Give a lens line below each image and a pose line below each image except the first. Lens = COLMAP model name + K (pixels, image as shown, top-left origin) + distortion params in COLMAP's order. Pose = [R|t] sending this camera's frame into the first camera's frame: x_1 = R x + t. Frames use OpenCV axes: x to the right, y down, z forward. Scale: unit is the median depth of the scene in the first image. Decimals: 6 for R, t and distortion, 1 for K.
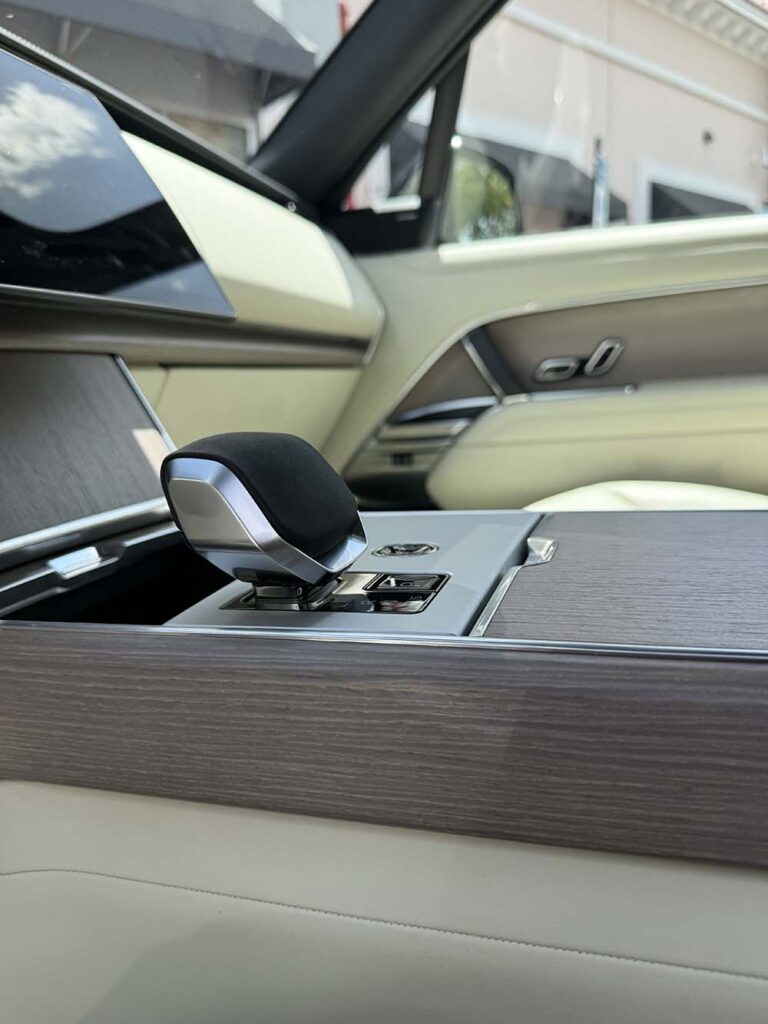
lens RADIAL K [[768.2, 0, 379.5], [0, 768.2, 495.5], [0, 0, 1]] dist [-0.002258, -0.005317]
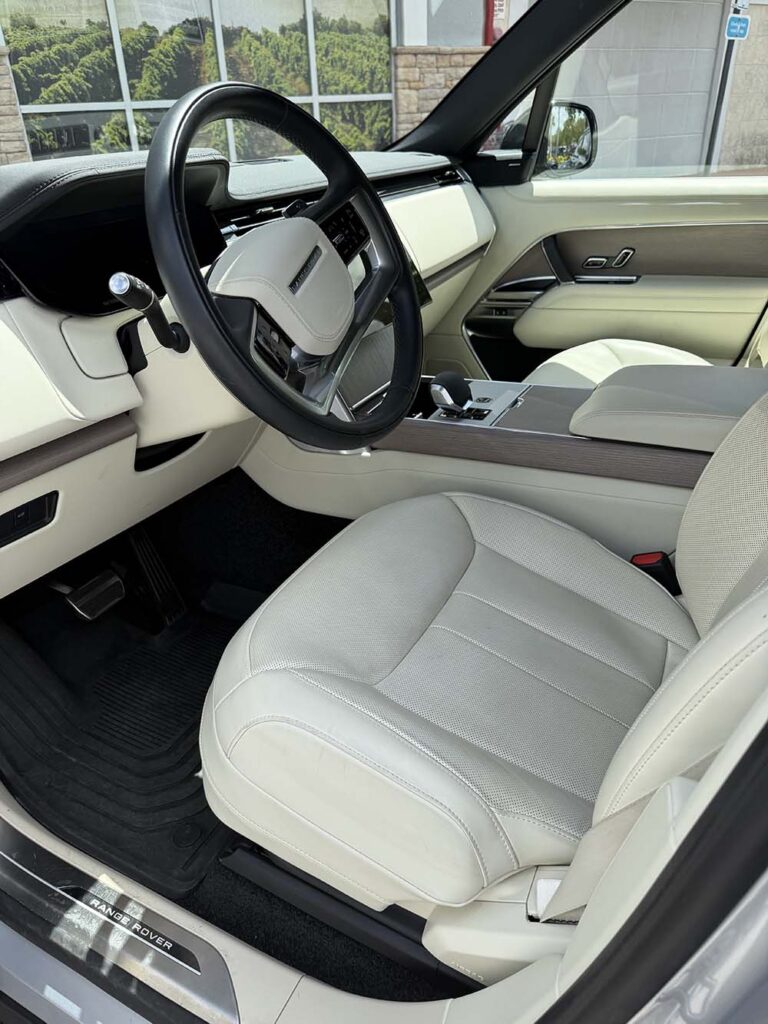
lens RADIAL K [[762.6, 0, 364.6], [0, 762.6, 512.8], [0, 0, 1]] dist [-0.004362, 0.000487]
pose [[0.985893, 0.070781, -0.151675, 0.020914], [-0.015927, 0.941745, 0.335951, -0.205857], [0.166619, -0.328795, 0.929587, -0.862773]]
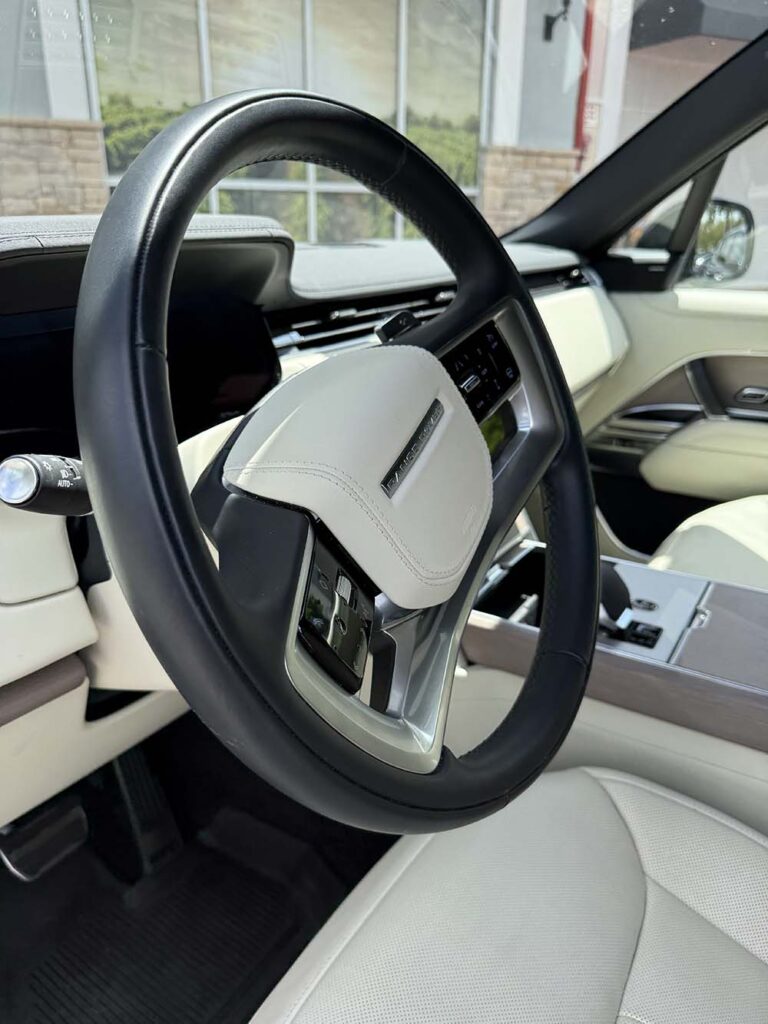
lens RADIAL K [[768.2, 0, 379.5], [0, 768.2, 495.5], [0, 0, 1]] dist [-0.002258, -0.005317]
pose [[0.969067, 0.129298, -0.210219, -0.101602], [-0.081767, 0.971877, 0.220837, -0.240340], [0.232861, -0.196817, 0.952386, -0.470019]]
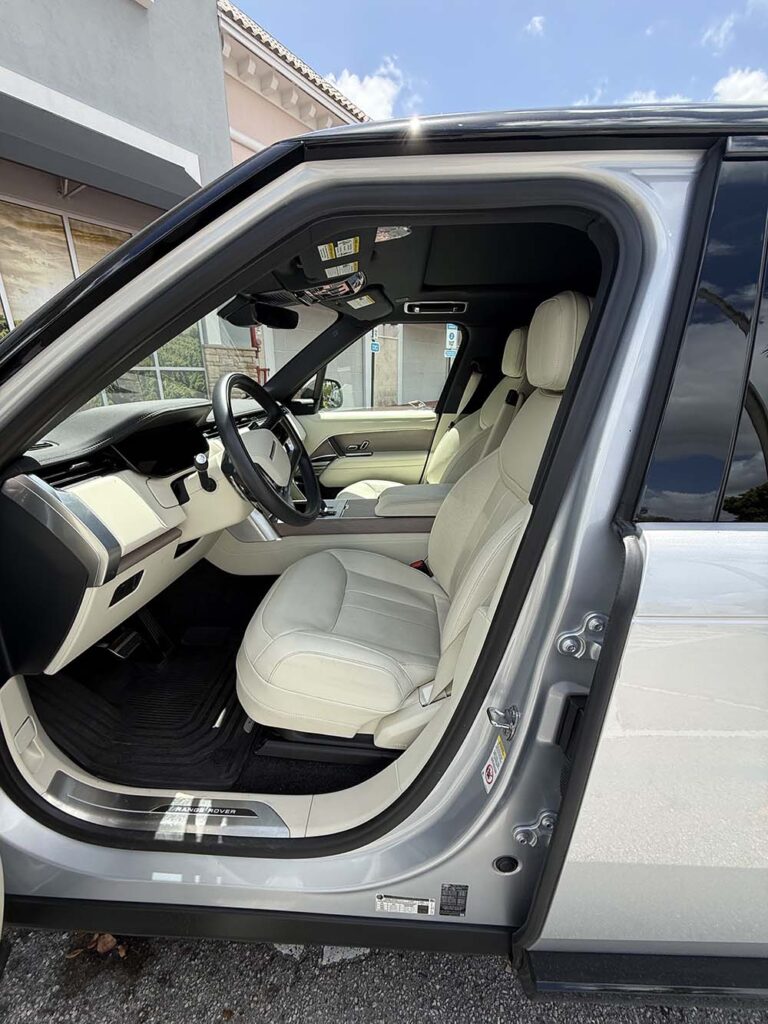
lens RADIAL K [[422.5, 0, 384.0], [0, 422.5, 512.0], [0, 0, 1]] dist [0.015495, 0.000215]
pose [[0.962555, -0.061073, 0.264116, -0.190884], [0.017868, 0.986467, 0.162986, -0.191653], [-0.270496, -0.152164, 0.950620, -1.078035]]
